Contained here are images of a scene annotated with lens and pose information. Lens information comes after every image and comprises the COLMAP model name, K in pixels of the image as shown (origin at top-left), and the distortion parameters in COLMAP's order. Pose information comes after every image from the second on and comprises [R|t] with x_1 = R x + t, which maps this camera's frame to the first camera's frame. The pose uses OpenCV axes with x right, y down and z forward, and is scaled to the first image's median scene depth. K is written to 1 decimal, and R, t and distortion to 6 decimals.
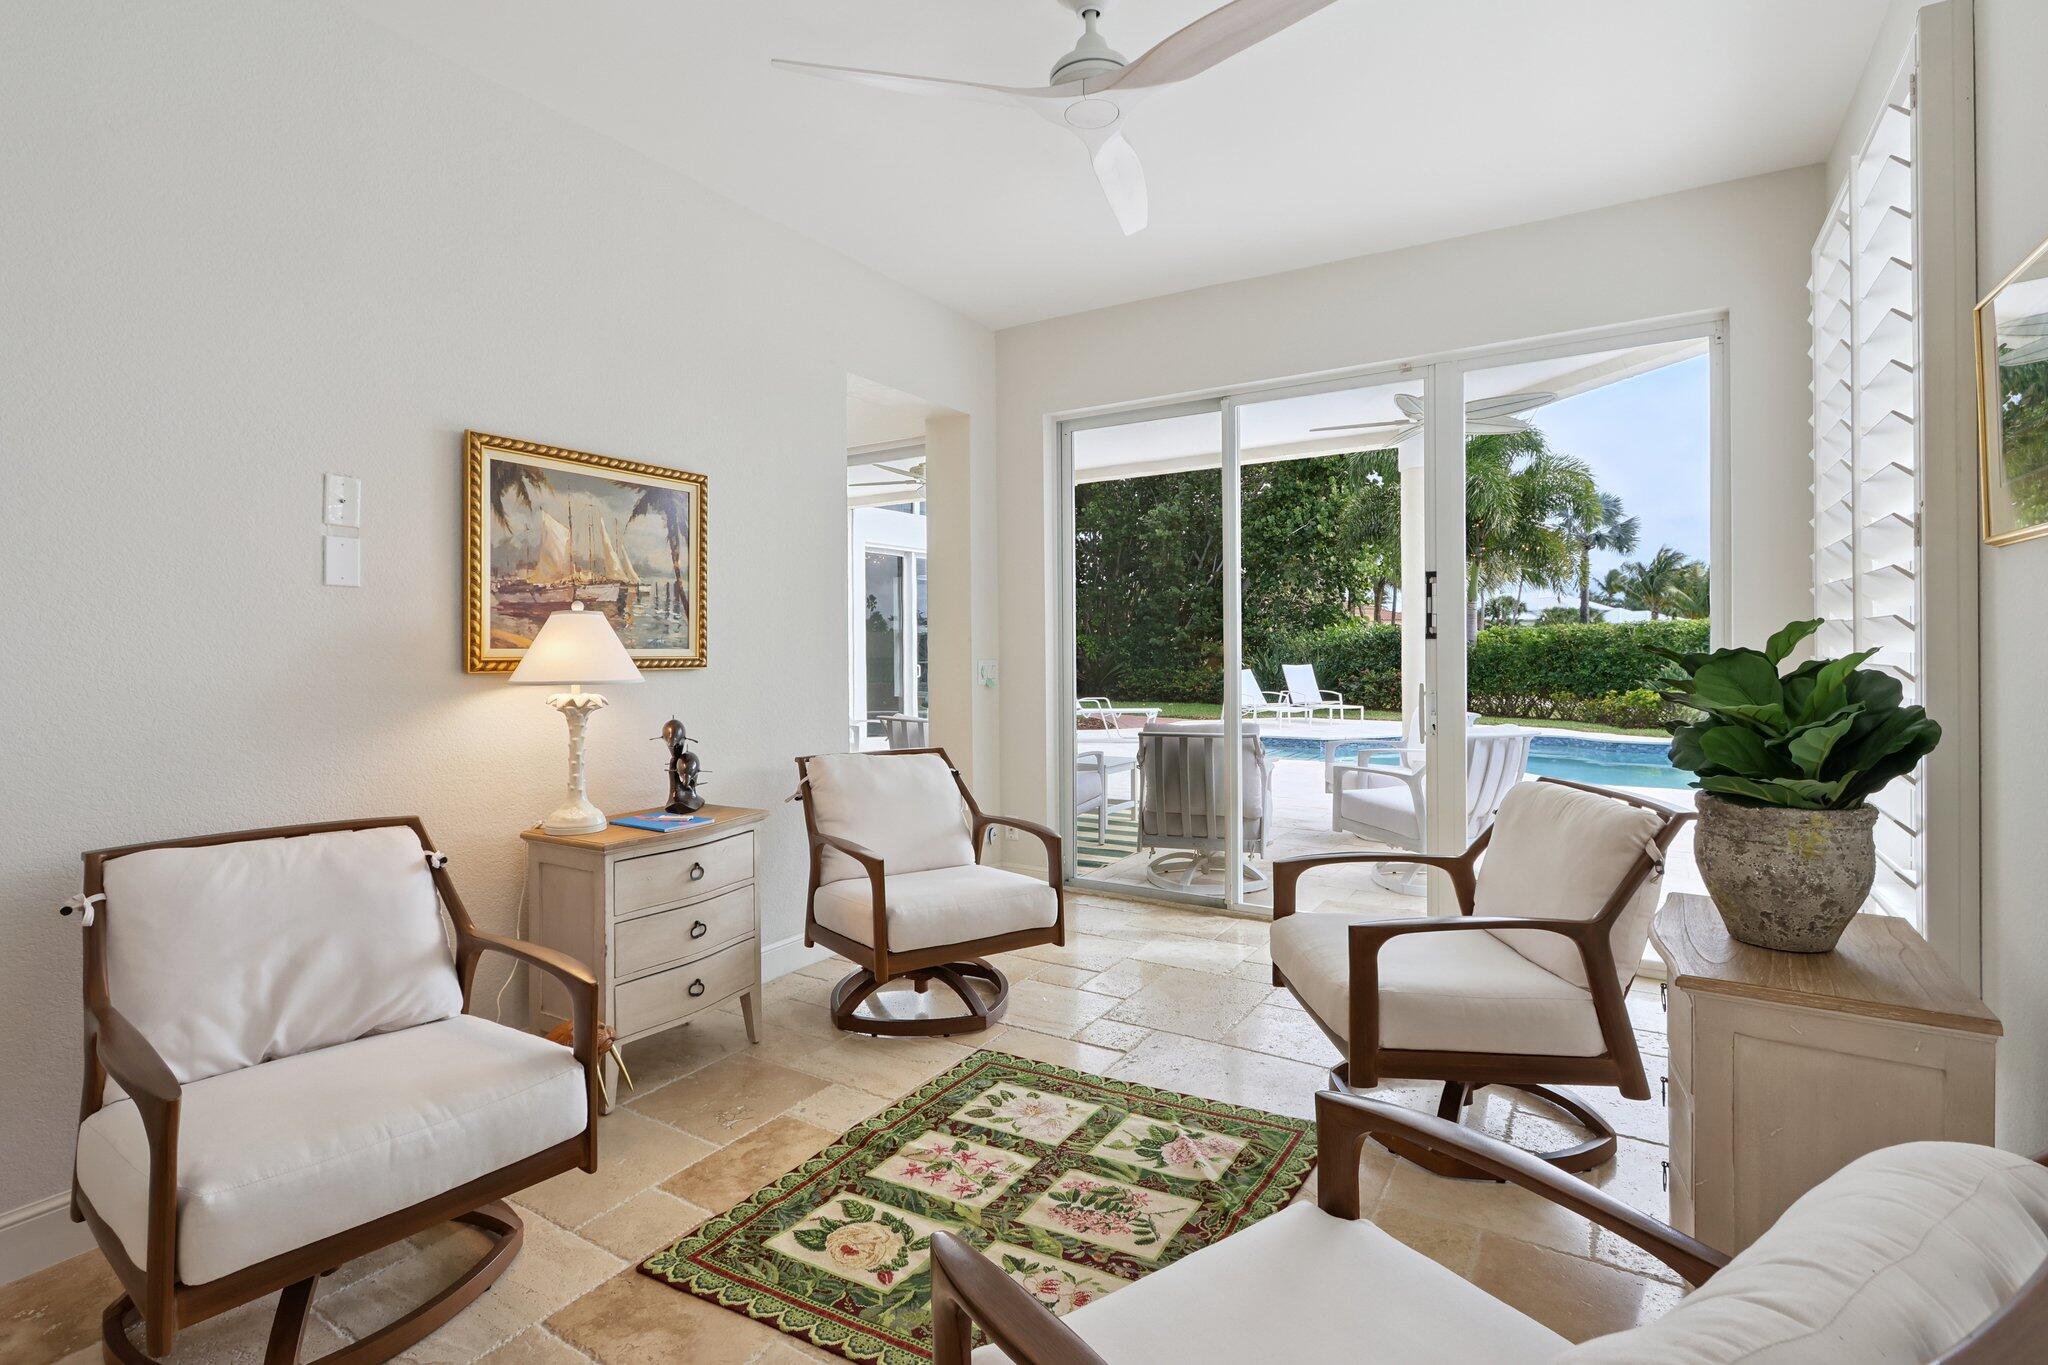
lens RADIAL K [[958.8, 0, 1023.2], [0, 958.8, 644.0], [0, 0, 1]] dist [0.000156, -0.000170]
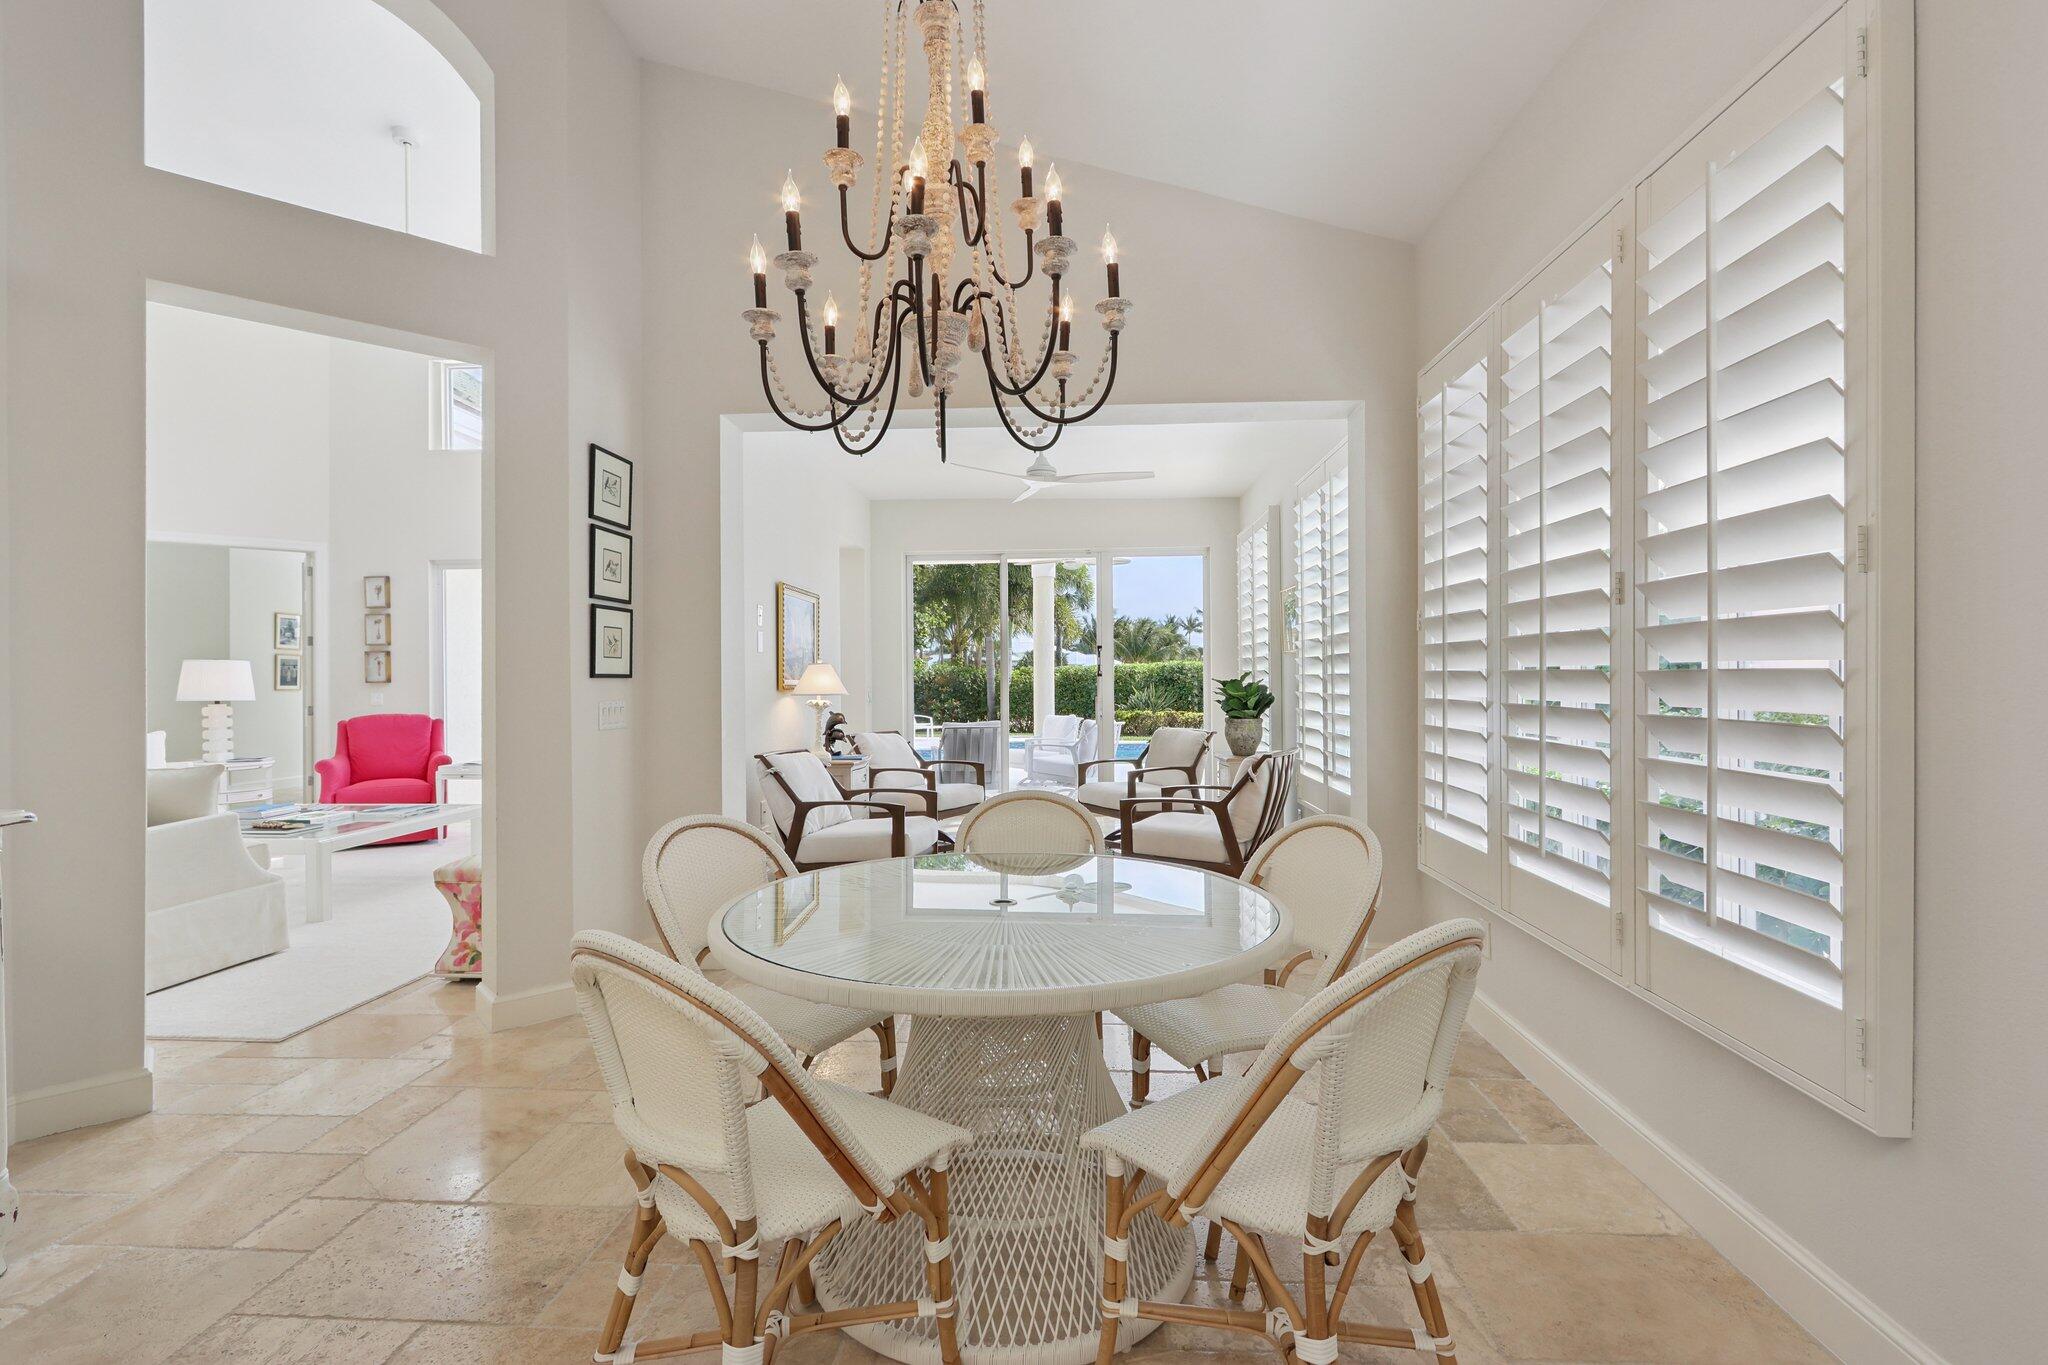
lens RADIAL K [[959.0, 0, 1024.0], [0, 959.0, 675.1], [0, 0, 1]] dist [0.000904, -0.000236]
pose [[0.870006, 0.003005, 0.493031, -1.853636], [0.000028, 0.999981, -0.006144, 0.012028], [-0.493041, 0.005359, 0.869990, -1.896253]]
